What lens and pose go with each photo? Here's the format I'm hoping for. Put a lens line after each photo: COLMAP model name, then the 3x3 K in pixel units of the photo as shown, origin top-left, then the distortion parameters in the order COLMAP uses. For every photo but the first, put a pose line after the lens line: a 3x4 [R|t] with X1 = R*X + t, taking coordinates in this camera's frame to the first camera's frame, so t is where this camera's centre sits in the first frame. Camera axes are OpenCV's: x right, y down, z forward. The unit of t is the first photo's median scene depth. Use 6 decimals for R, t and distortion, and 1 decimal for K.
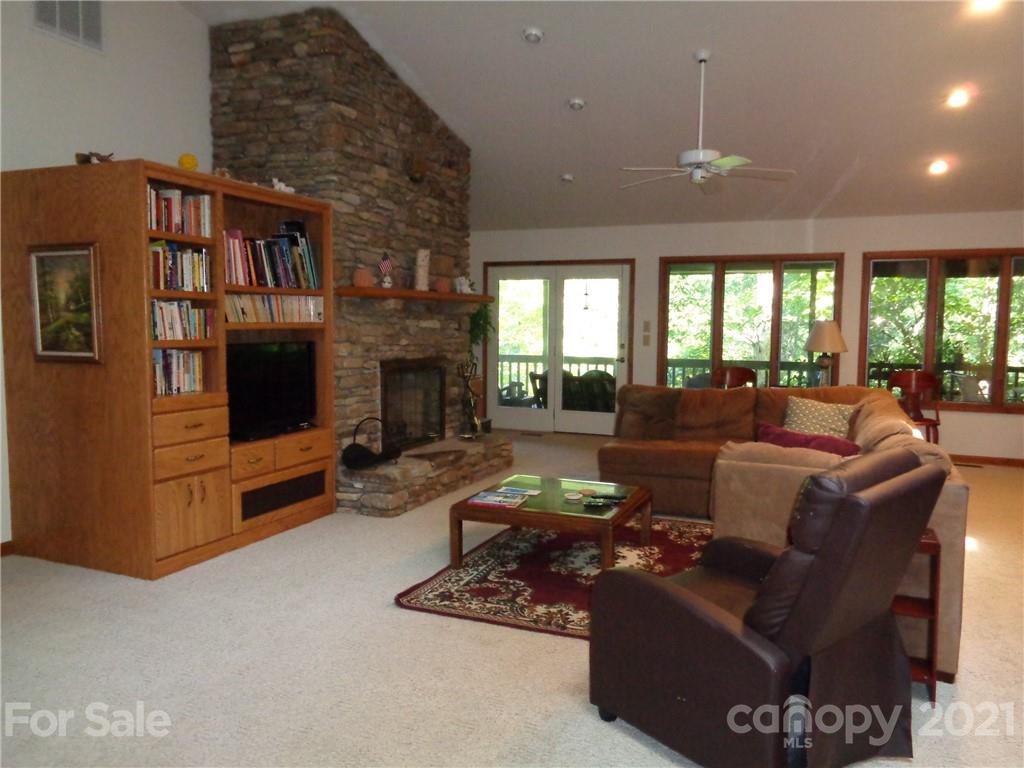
lens RADIAL K [[752.5, 0, 513.0], [0, 752.5, 385.9], [0, 0, 1]] dist [-0.003133, -0.005315]
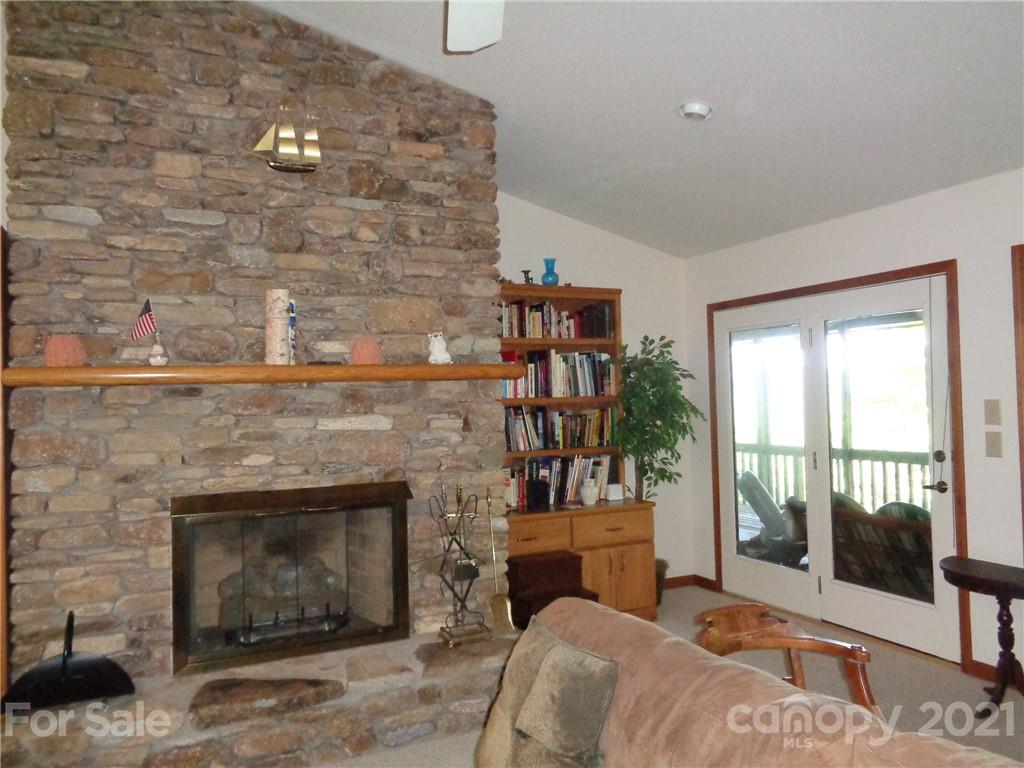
lens RADIAL K [[752.5, 0, 511.2], [0, 752.5, 381.2], [0, 0, 1]] dist [-0.003133, -0.005315]
pose [[0.750169, -0.040602, -0.659999, 0.331641], [-0.027655, 0.995313, -0.092662, -0.064606], [0.660668, 0.087764, 0.745530, 0.656942]]
